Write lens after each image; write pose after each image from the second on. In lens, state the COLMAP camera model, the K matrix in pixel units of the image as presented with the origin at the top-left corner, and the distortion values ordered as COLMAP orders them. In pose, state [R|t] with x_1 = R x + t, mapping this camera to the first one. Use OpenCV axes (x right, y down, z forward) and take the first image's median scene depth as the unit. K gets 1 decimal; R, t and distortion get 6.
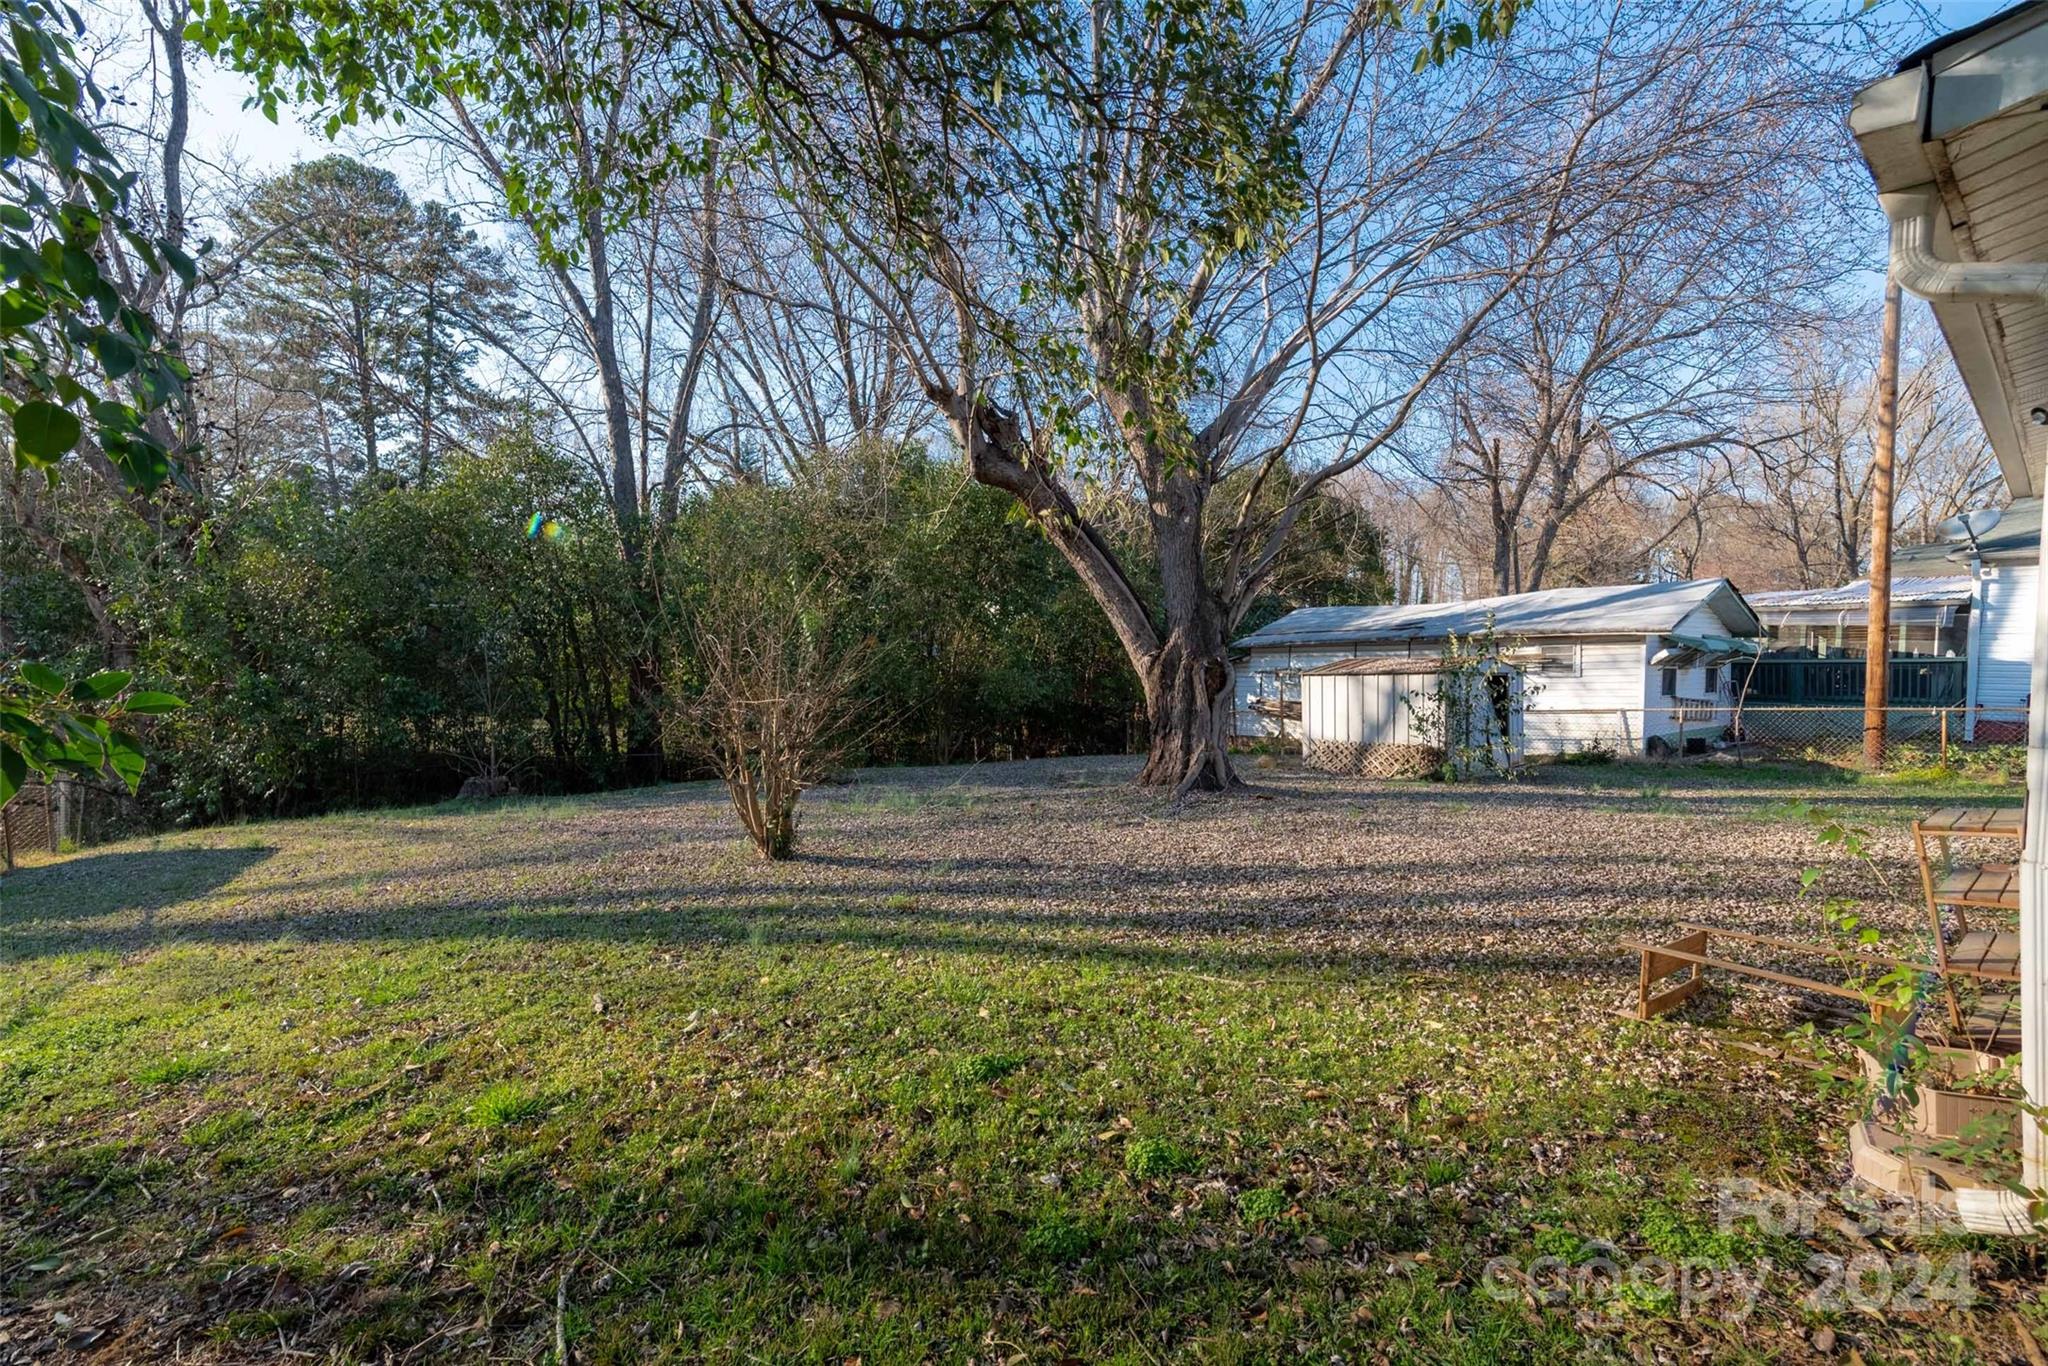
lens RADIAL K [[899.9, 0, 1014.3], [0, 899.9, 716.1], [0, 0, 1]] dist [0.000253, -0.000042]
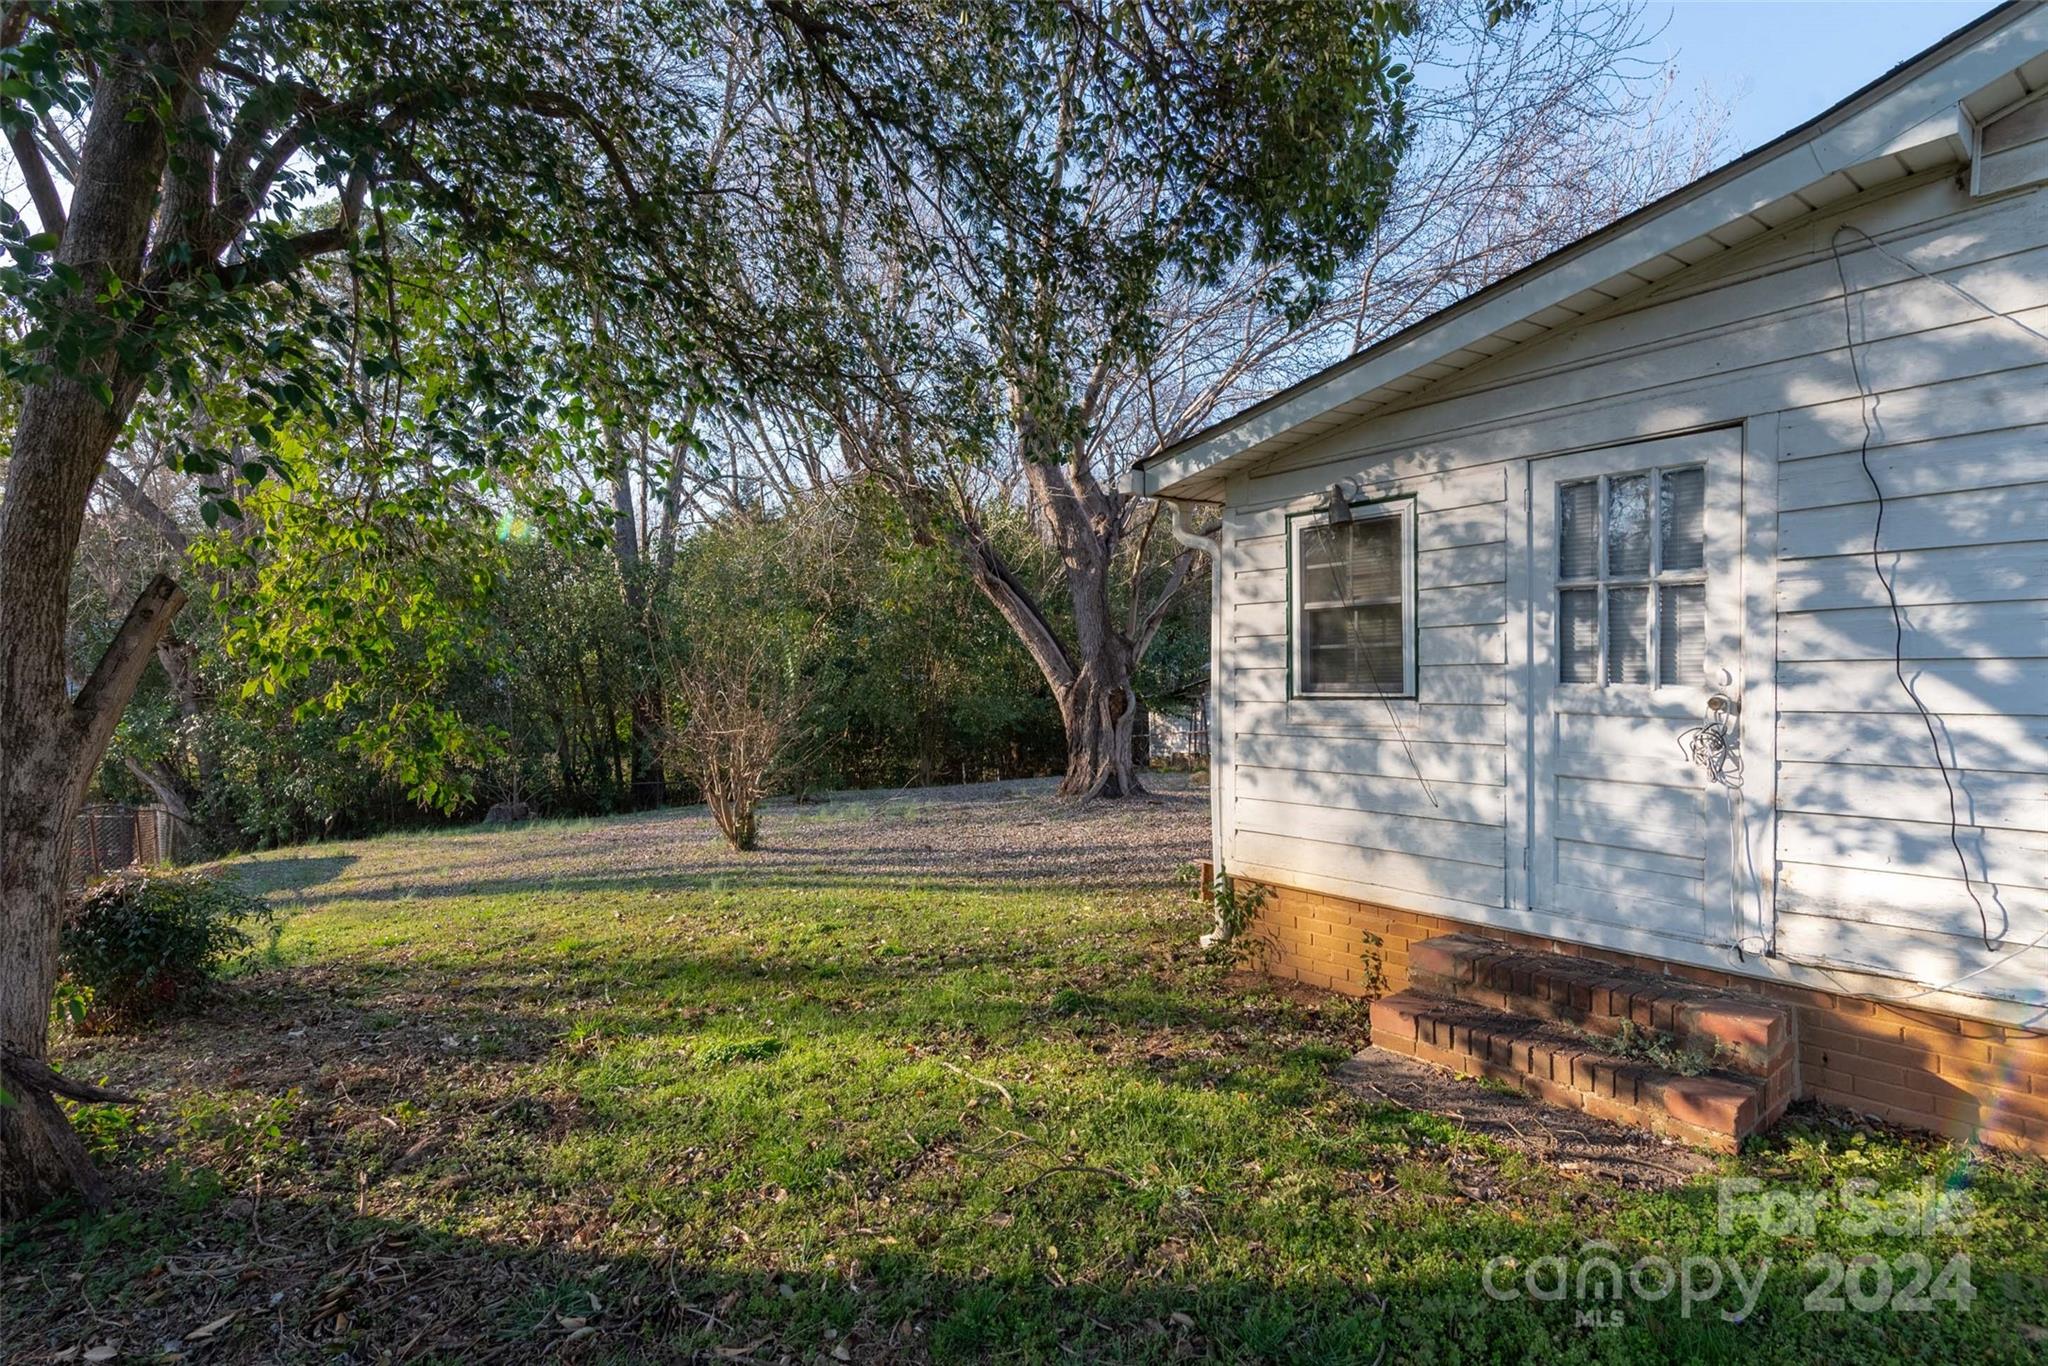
lens RADIAL K [[984.6, 0, 1021.0], [0, 984.6, 721.0], [0, 0, 1]] dist [-0.002631, -0.000281]
pose [[0.999331, -0.022433, -0.028896, 0.130326], [0.021833, 0.999543, -0.020919, 0.005002], [0.029352, 0.020274, 0.999363, -0.301991]]
